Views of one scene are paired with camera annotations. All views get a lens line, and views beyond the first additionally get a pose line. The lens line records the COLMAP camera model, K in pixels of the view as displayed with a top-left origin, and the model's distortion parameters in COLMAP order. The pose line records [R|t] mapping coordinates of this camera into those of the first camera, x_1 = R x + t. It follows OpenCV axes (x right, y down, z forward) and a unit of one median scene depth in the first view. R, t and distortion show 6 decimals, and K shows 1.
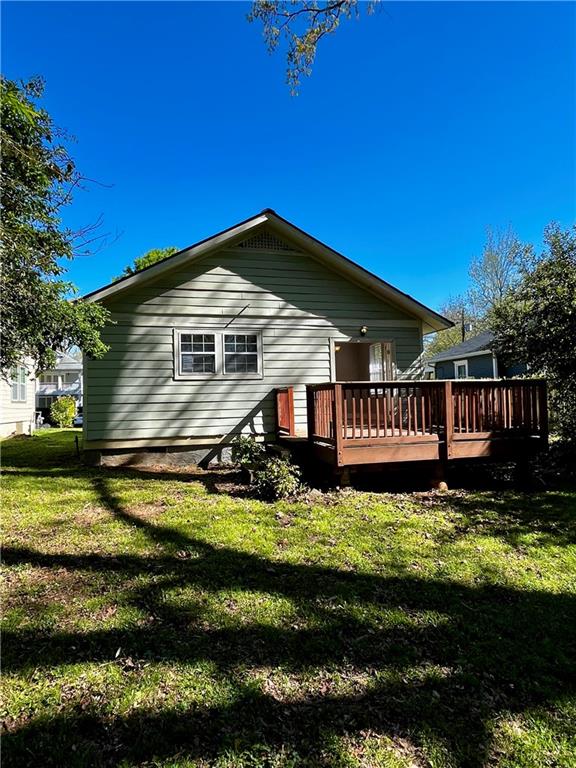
lens RADIAL K [[447.3, 0, 288.0], [0, 447.3, 384.0], [0, 0, 1]] dist [-0.004538, -0.000190]
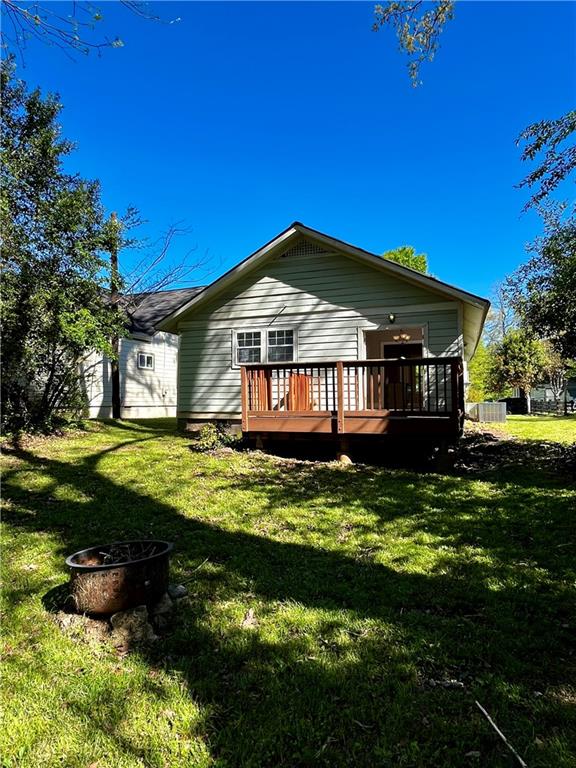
lens RADIAL K [[447.3, 0, 288.0], [0, 447.3, 384.0], [0, 0, 1]] dist [-0.004538, -0.000190]
pose [[0.821979, -0.000580, -0.569517, 0.601130], [0.006166, 0.999950, 0.007881, 0.025429], [0.569484, -0.009990, 0.821942, 0.016024]]
